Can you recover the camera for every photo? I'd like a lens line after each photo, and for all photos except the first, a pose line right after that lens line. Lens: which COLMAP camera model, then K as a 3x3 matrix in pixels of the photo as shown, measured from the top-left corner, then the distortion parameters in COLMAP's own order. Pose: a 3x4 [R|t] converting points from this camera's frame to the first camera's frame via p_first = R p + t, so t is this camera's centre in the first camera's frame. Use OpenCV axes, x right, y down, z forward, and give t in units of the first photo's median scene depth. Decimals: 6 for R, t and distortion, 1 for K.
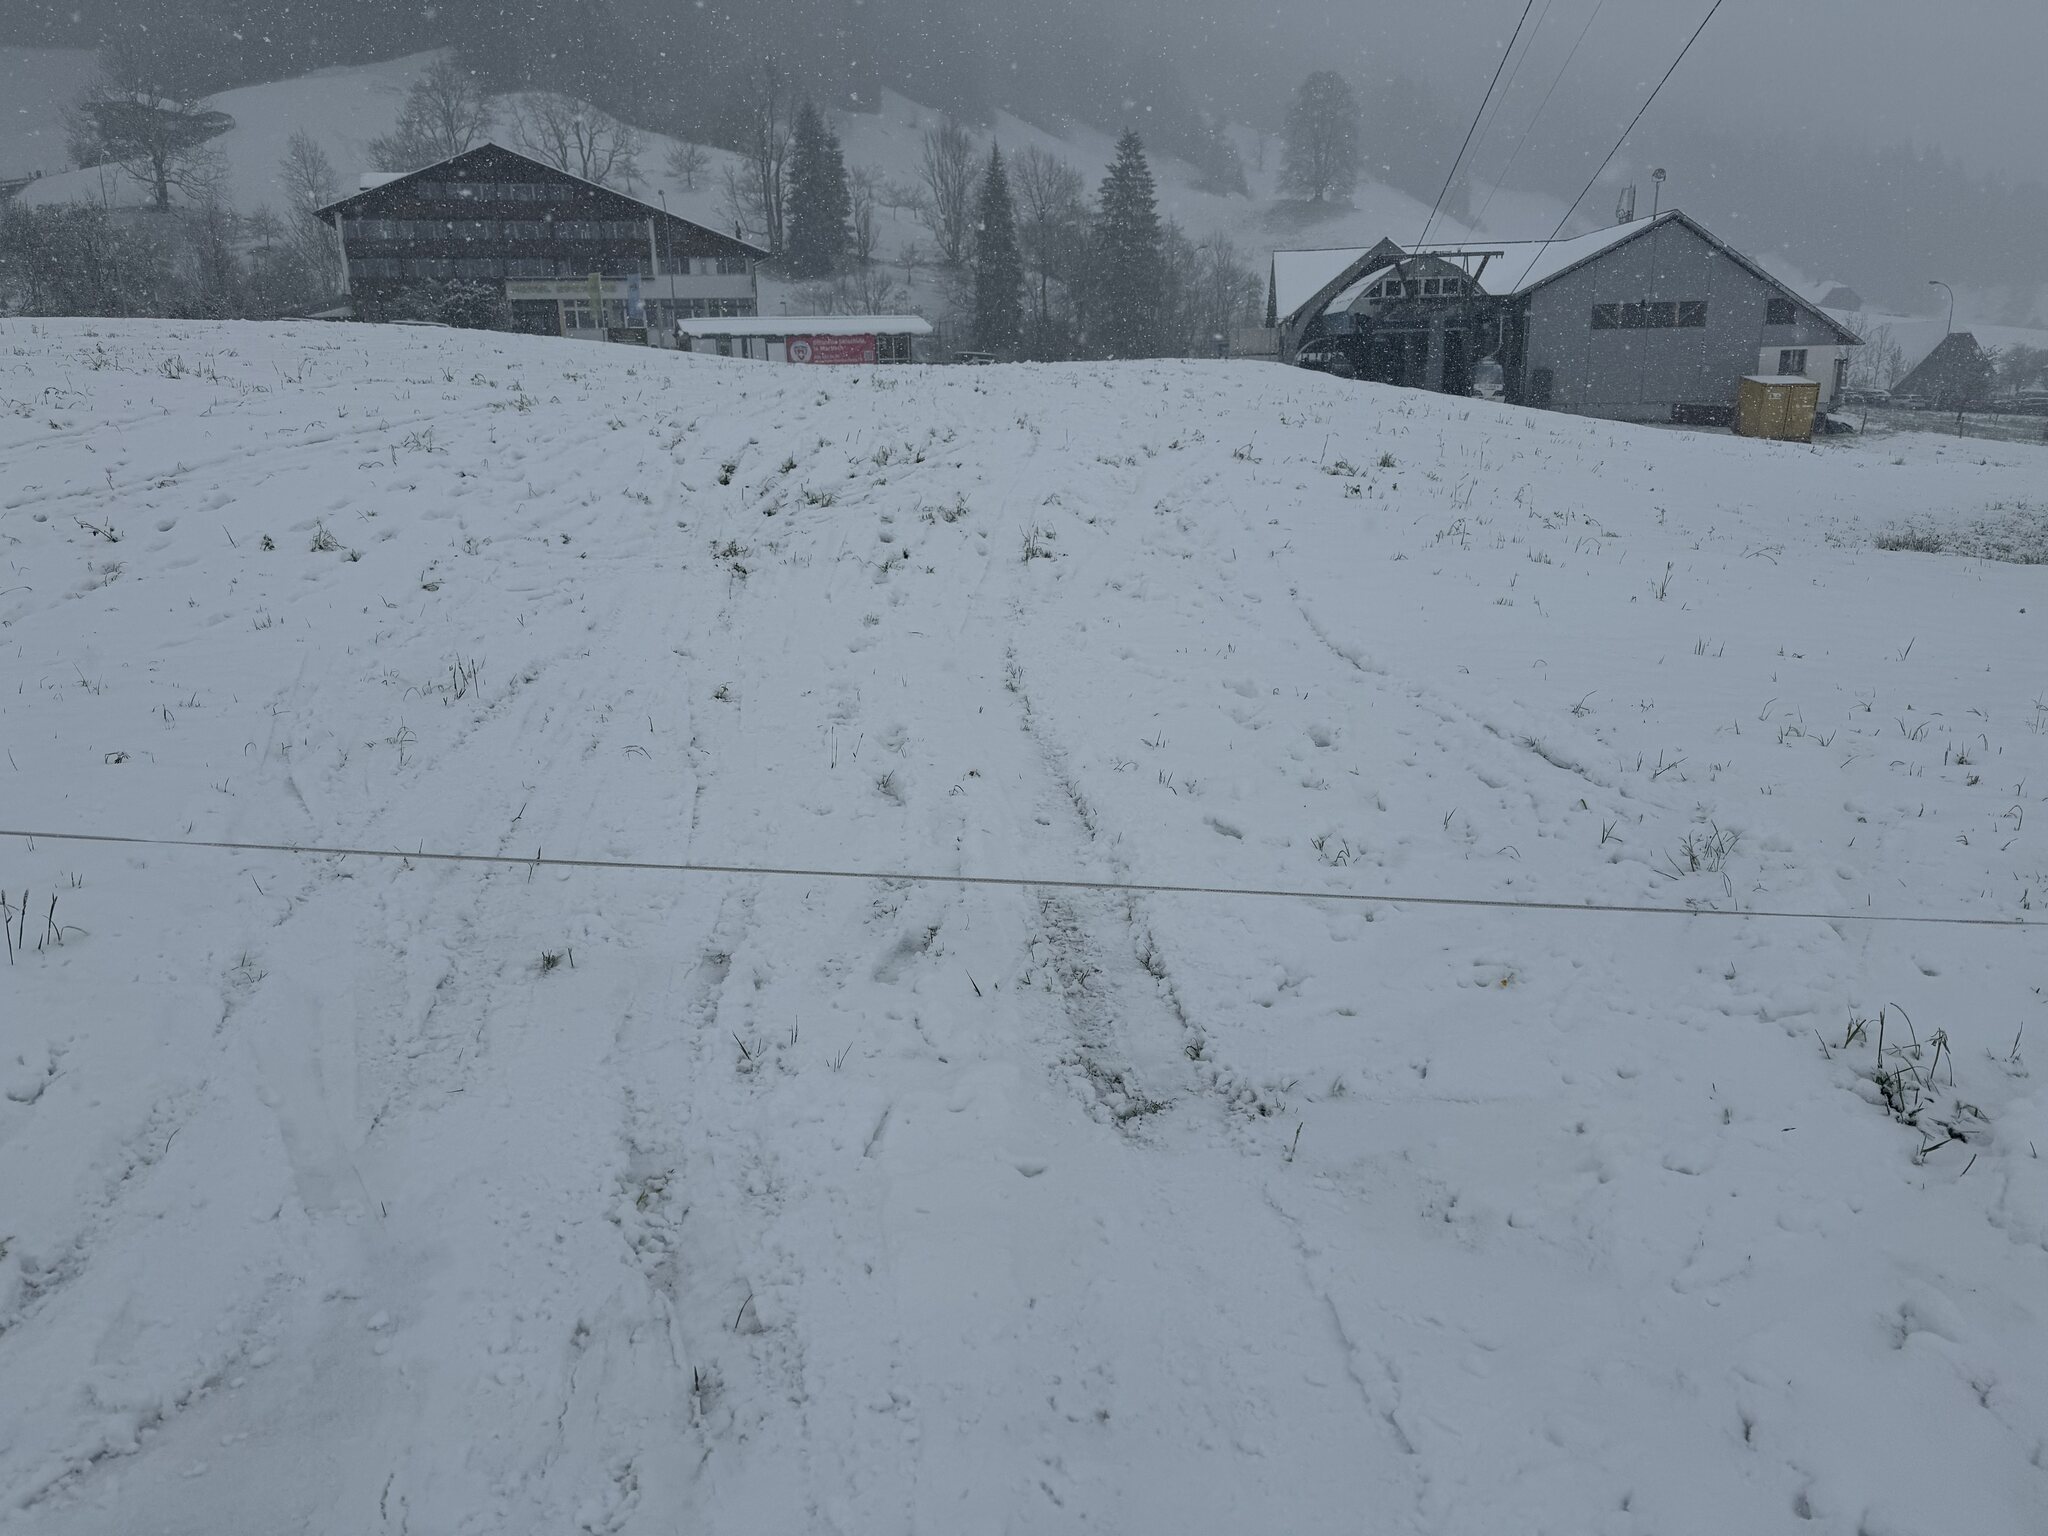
lens RADIAL K [[1422.7, 0, 1024.0], [0, 1422.7, 768.0], [0, 0, 1]] dist [0.000465, 0.000379]
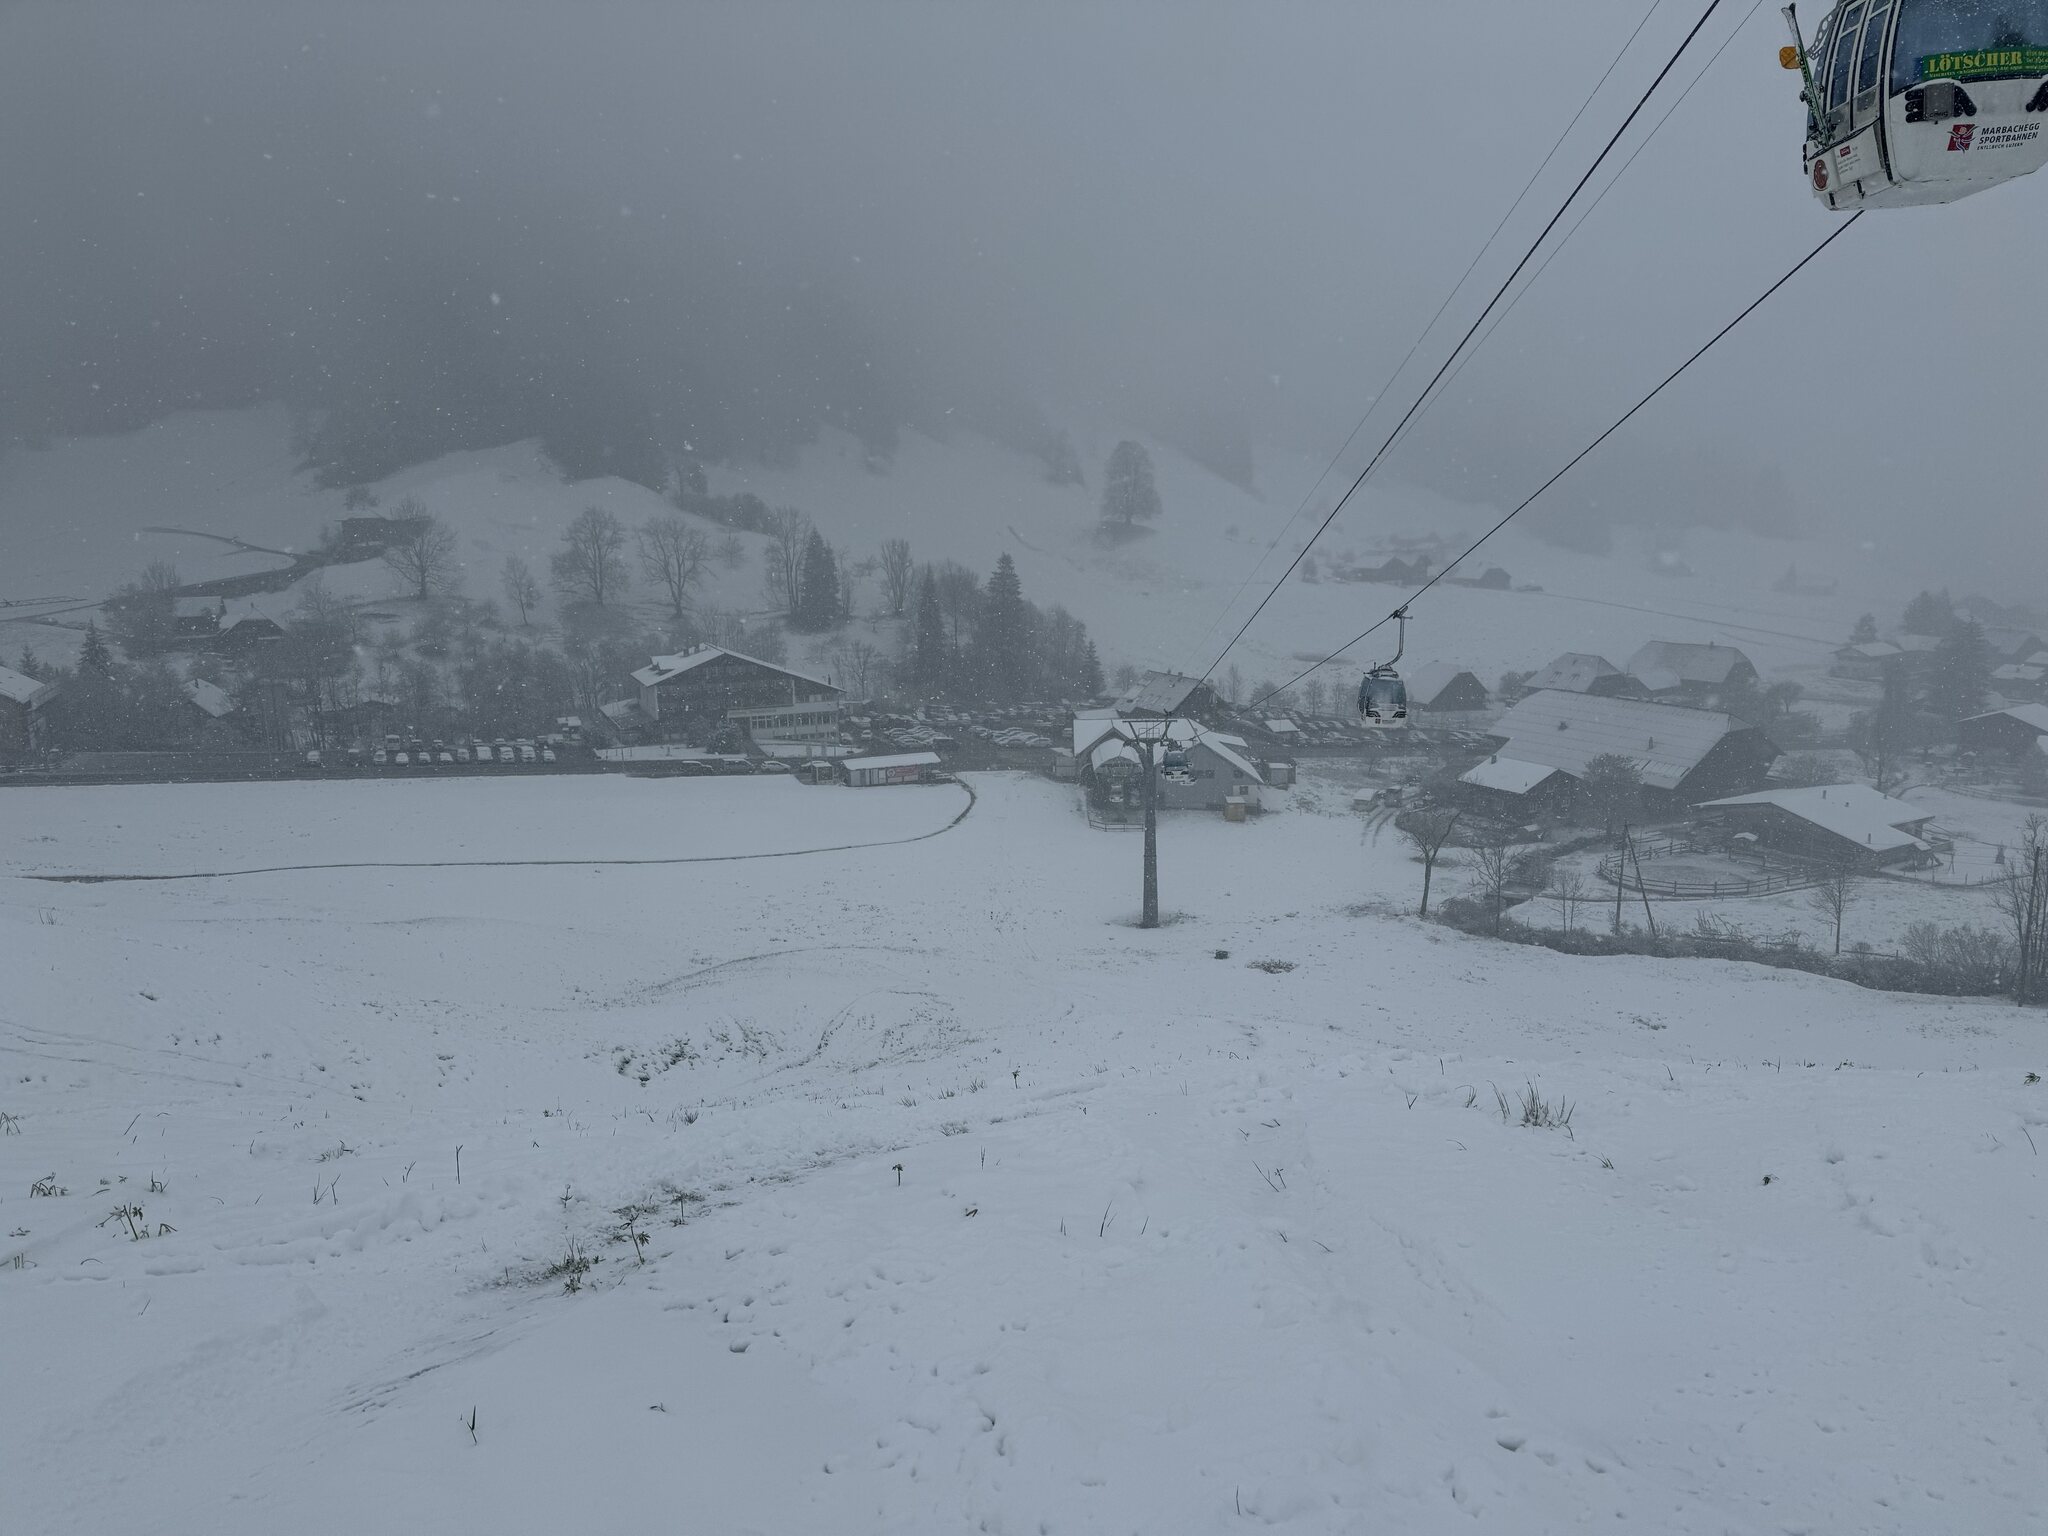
lens RADIAL K [[1422.7, 0, 1024.0], [0, 1422.7, 768.0], [0, 0, 1]] dist [0.000465, 0.000379]
pose [[0.995507, -0.017928, 0.092974, -0.068081], [0.026559, 0.995363, -0.092446, -0.024783], [-0.090885, 0.094500, 0.991368, -0.688968]]
